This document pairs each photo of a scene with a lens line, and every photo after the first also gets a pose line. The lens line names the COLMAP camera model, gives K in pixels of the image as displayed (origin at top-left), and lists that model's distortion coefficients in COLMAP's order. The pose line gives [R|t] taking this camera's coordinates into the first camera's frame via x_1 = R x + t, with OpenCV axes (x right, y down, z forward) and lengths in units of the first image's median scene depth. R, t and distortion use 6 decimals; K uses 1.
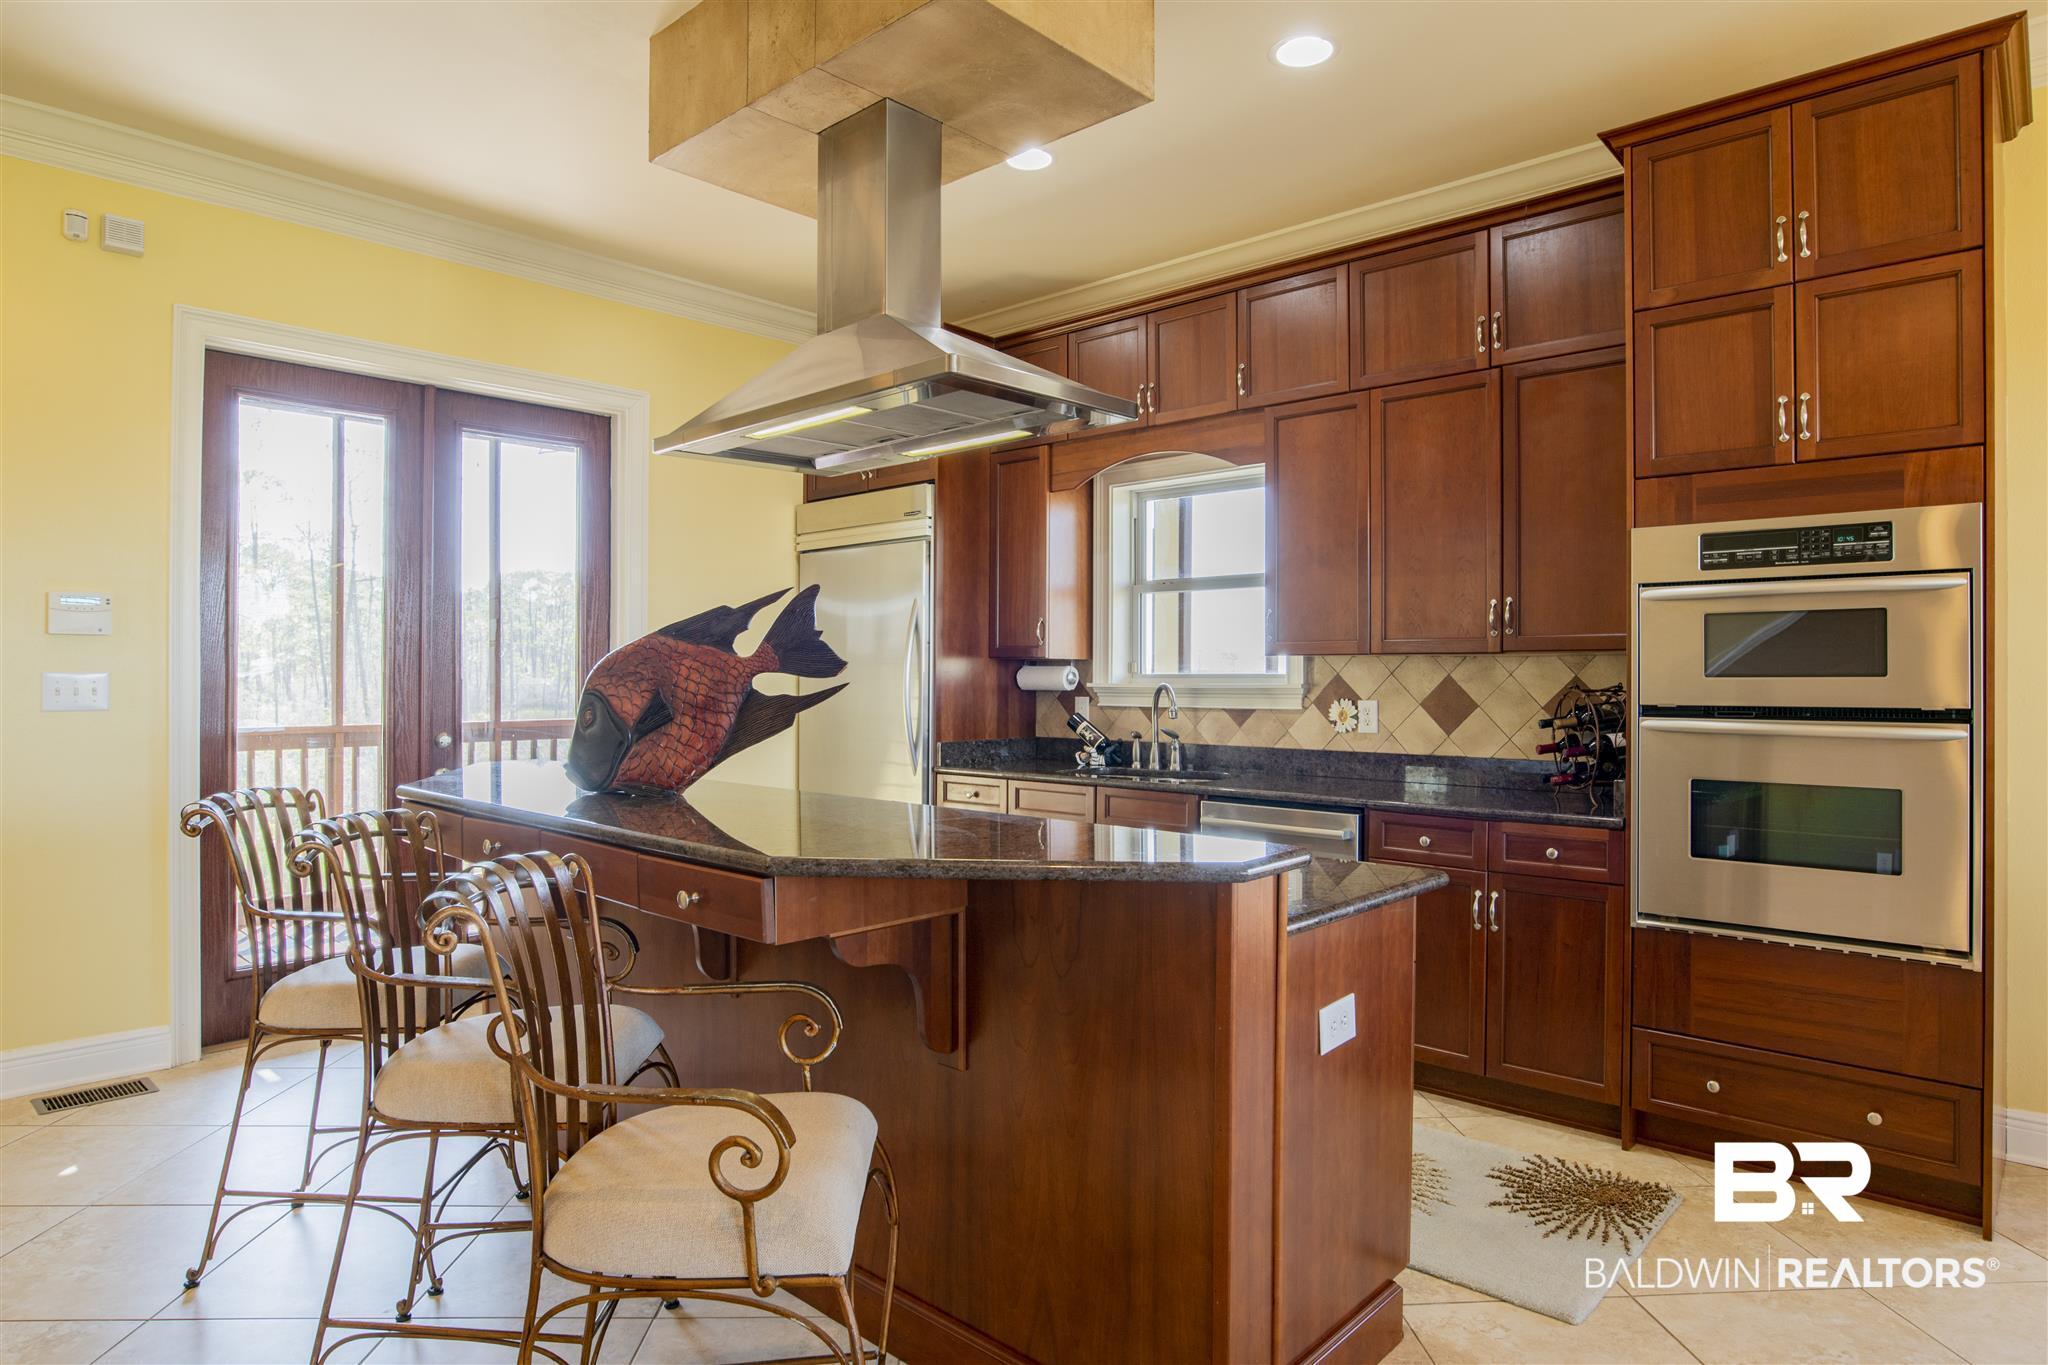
lens RADIAL K [[1153.3, 0, 1036.1], [0, 1153.3, 674.1], [0, 0, 1]] dist [-0.039368, 0.013542]
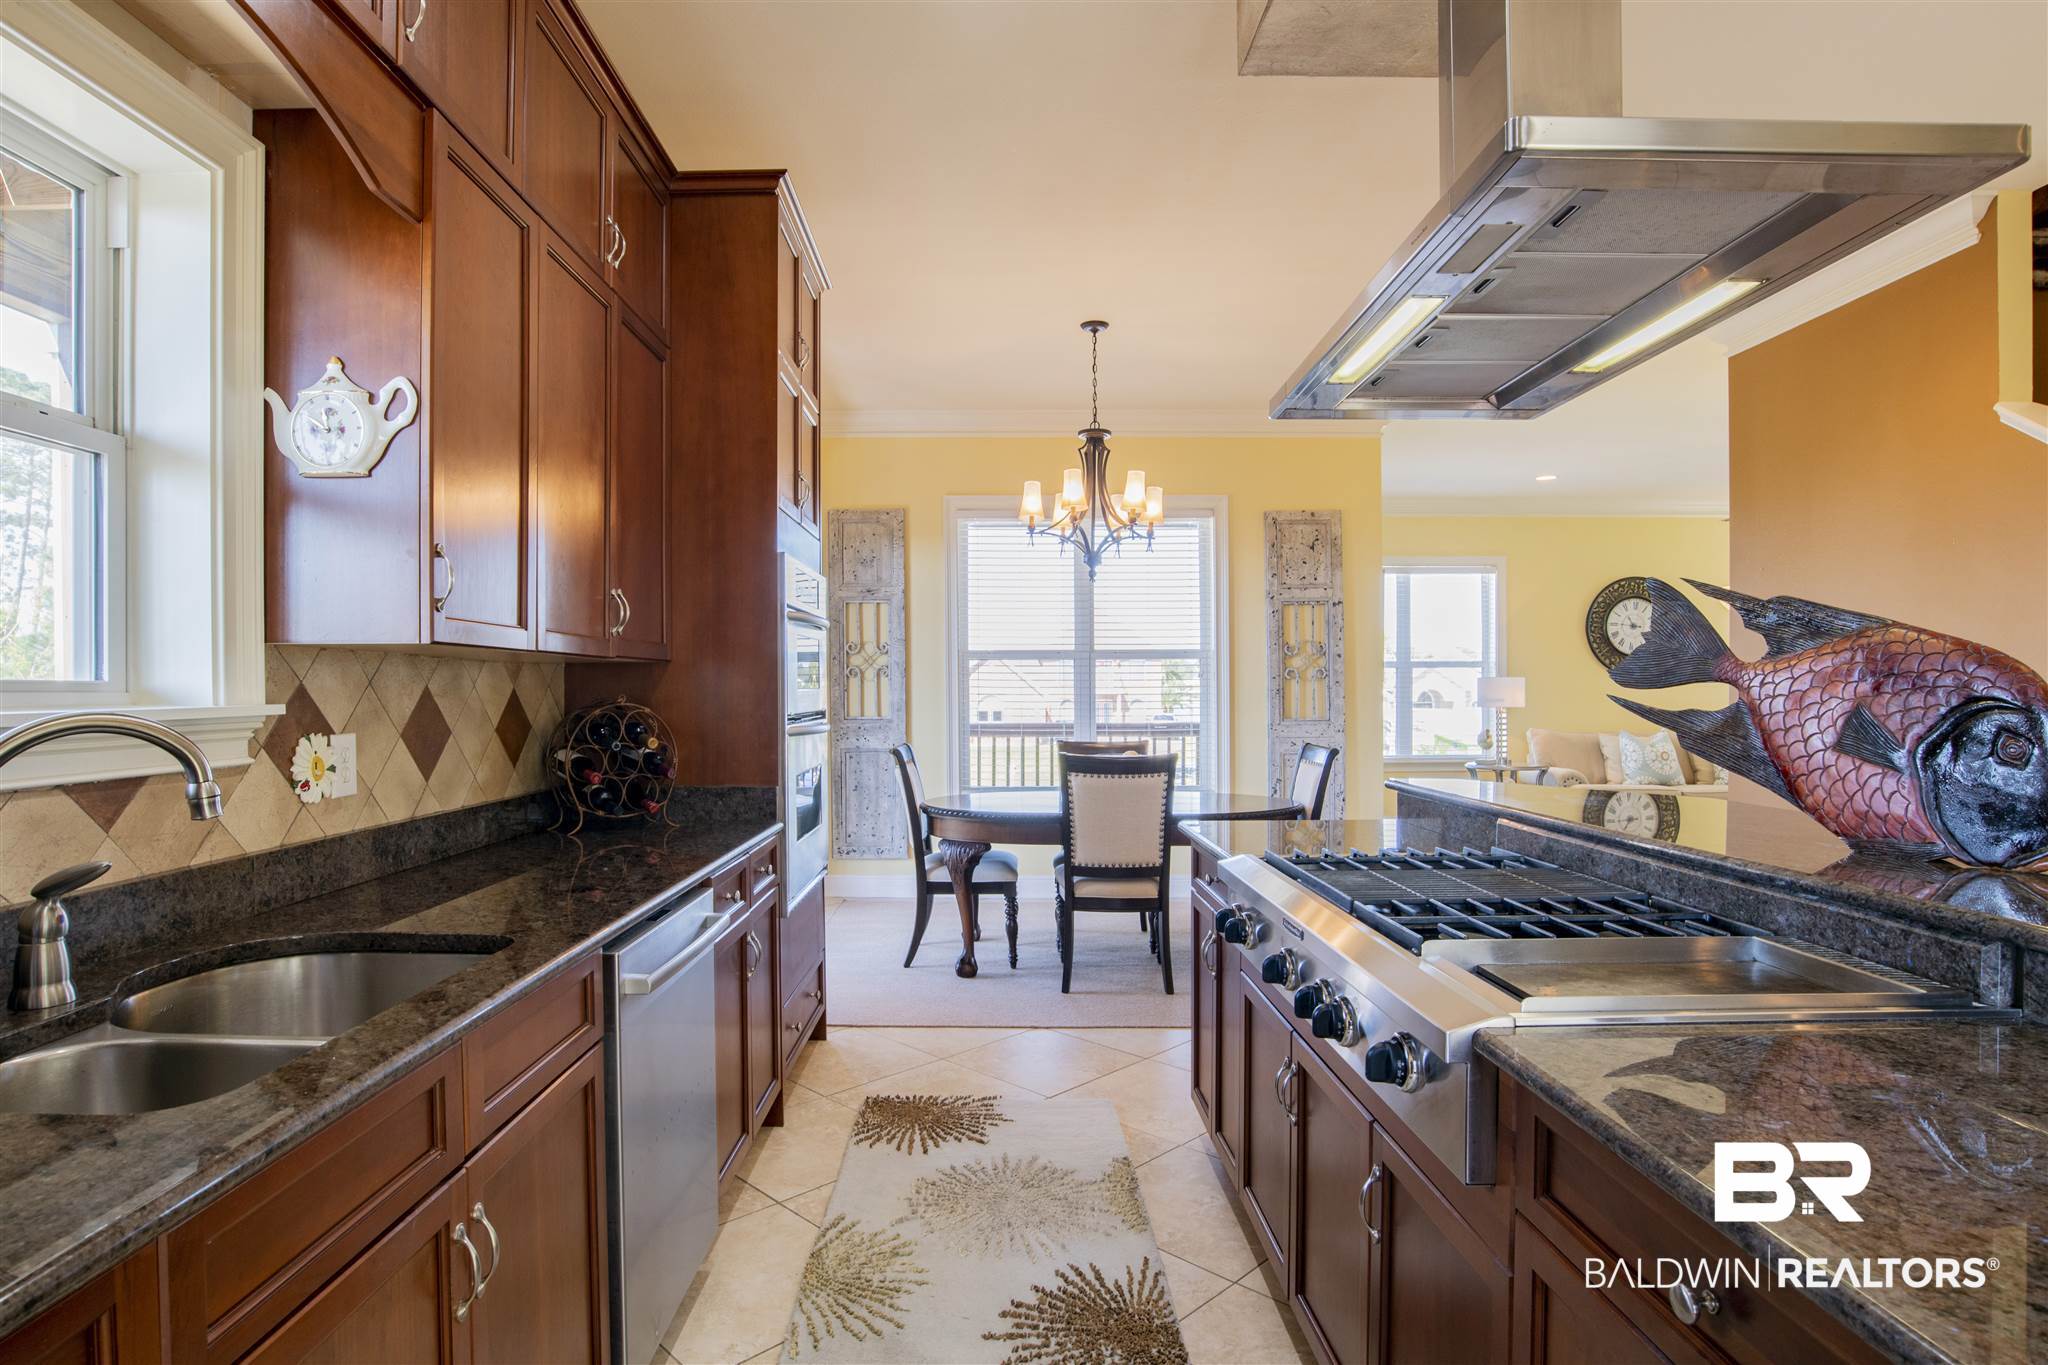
lens RADIAL K [[1076.9, 0, 1027.0], [0, 1076.9, 695.7], [0, 0, 1]] dist [-0.041058, 0.014691]
pose [[-0.678034, -0.003128, 0.735023, -0.322600], [0.002442, 0.999976, 0.006509, 0.003416], [-0.735026, 0.006208, -0.678010, 1.276582]]
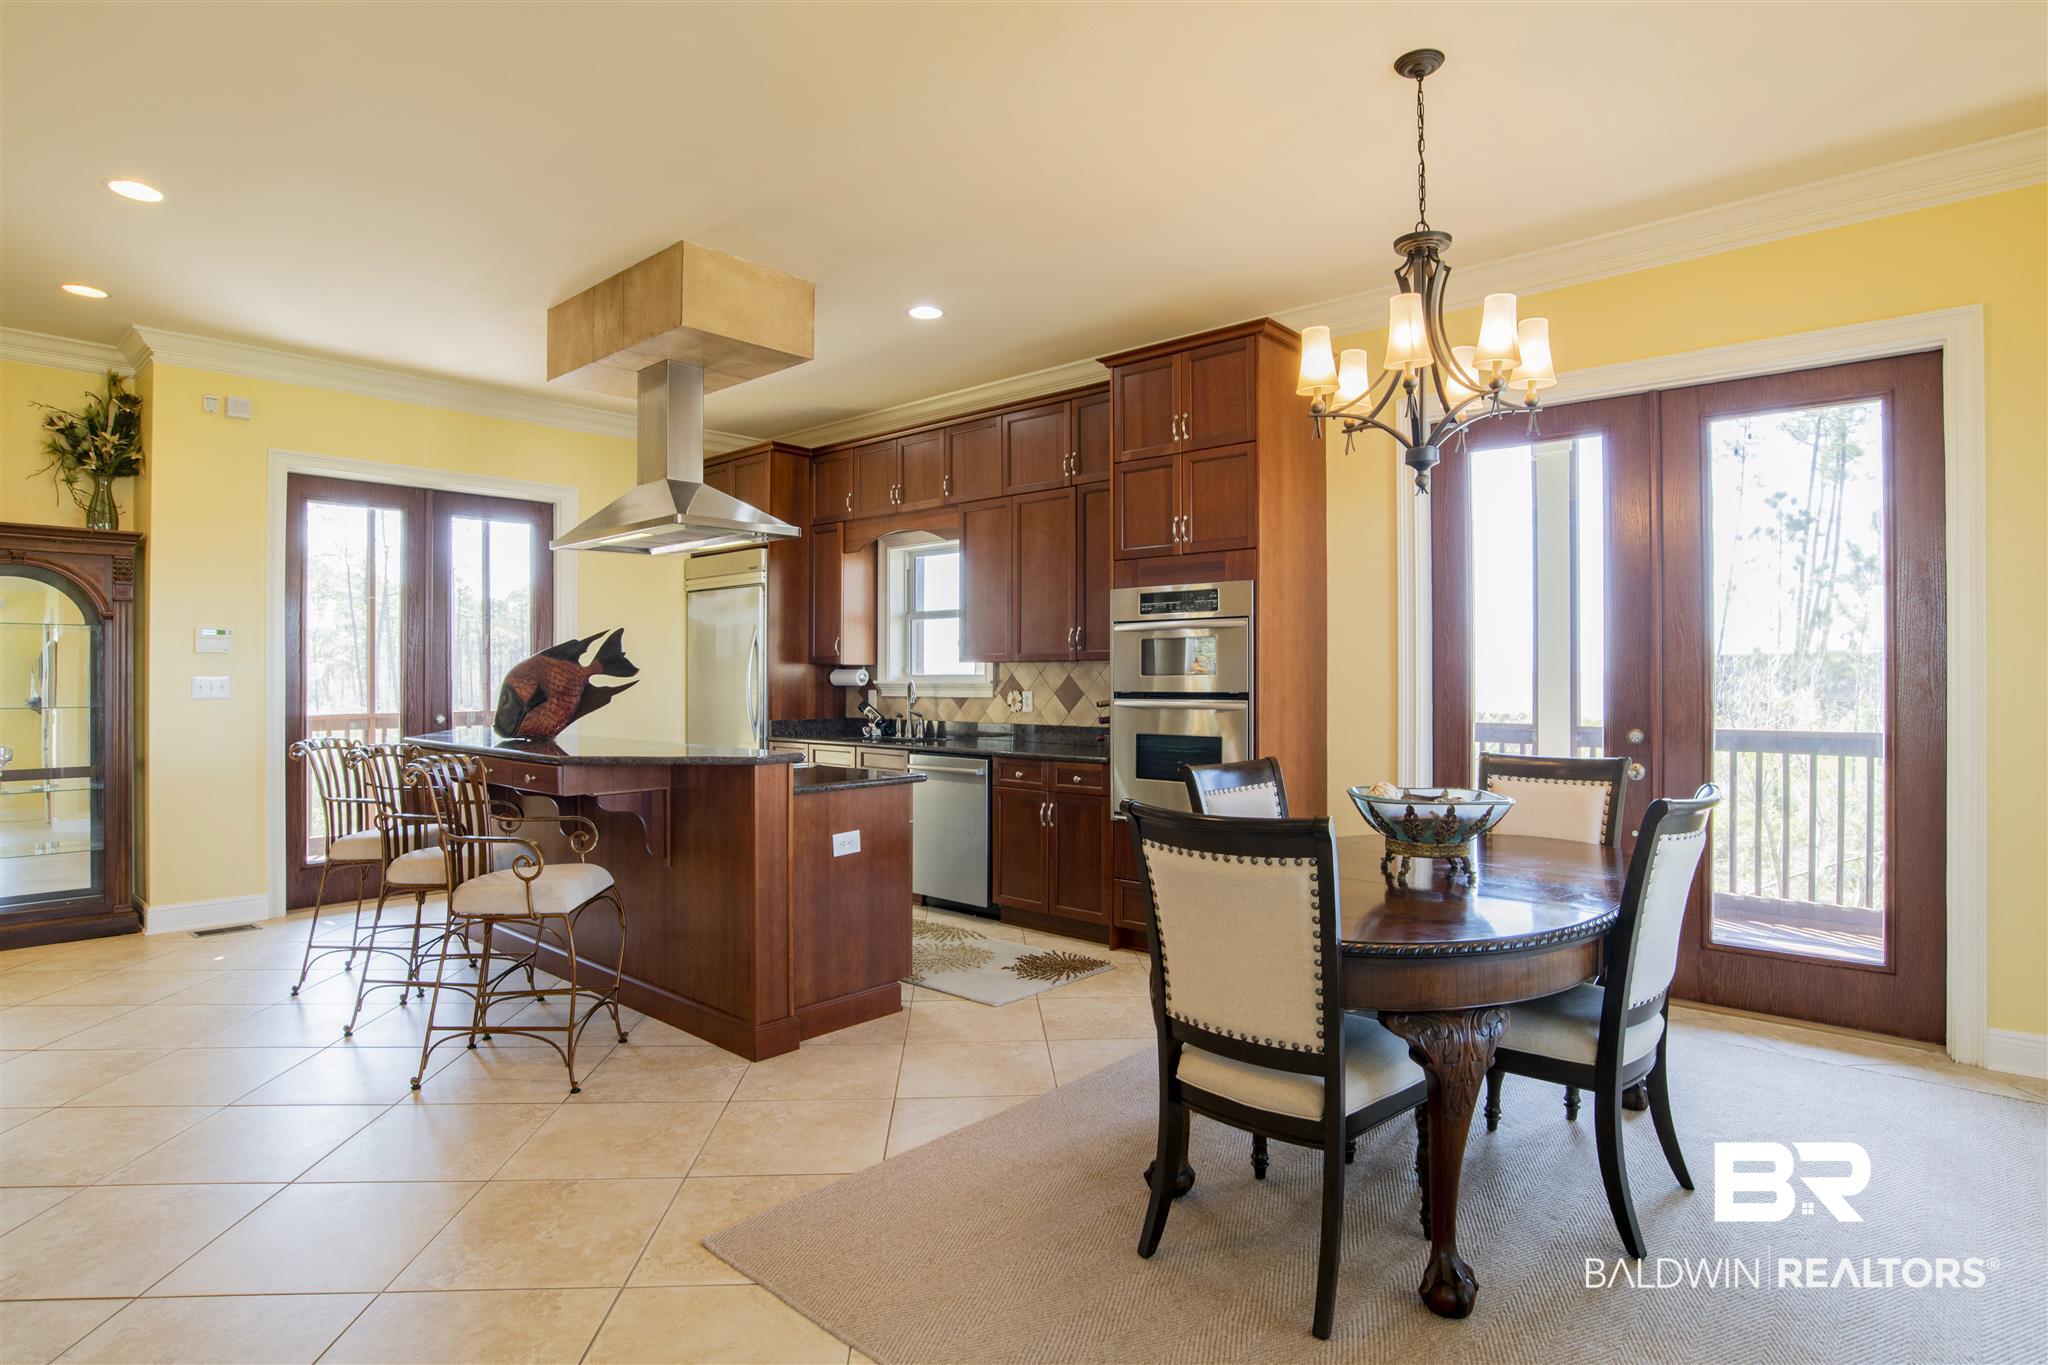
lens RADIAL K [[1076.9, 0, 1023.5], [0, 1076.9, 672.2], [0, 0, 1]] dist [-0.041058, 0.014691]
pose [[0.999994, -0.003453, -0.000331, 0.329195], [0.003452, 0.999992, -0.002124, 0.000477], [0.000338, 0.002123, 0.999998, -0.532672]]
